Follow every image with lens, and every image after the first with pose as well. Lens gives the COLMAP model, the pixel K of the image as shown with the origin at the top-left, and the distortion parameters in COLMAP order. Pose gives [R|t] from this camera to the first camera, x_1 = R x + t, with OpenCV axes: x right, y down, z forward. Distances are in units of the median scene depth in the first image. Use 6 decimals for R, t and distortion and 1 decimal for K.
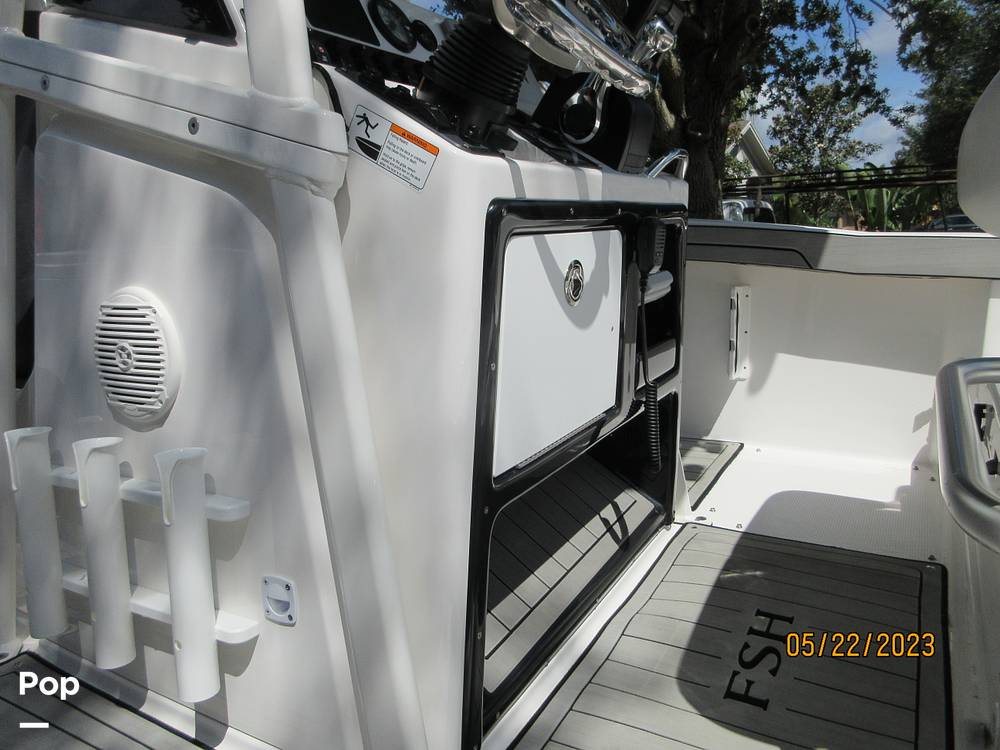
lens RADIAL K [[756.3, 0, 500.7], [0, 756.3, 367.9], [0, 0, 1]] dist [0.011233, -0.003107]
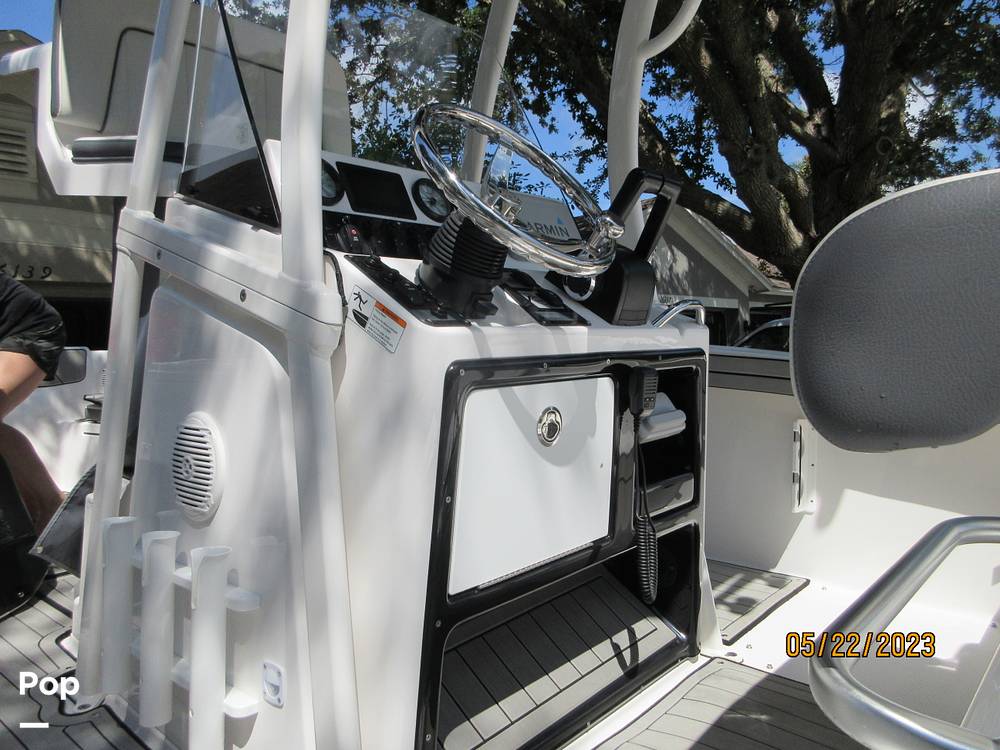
lens RADIAL K [[756.3, 0, 498.1], [0, 756.3, 367.1], [0, 0, 1]] dist [0.011233, -0.003107]
pose [[0.979088, 0.036456, -0.200146, 0.195640], [-0.062489, 0.990144, -0.125337, -0.041781], [0.193604, 0.135223, 0.971716, -0.109996]]
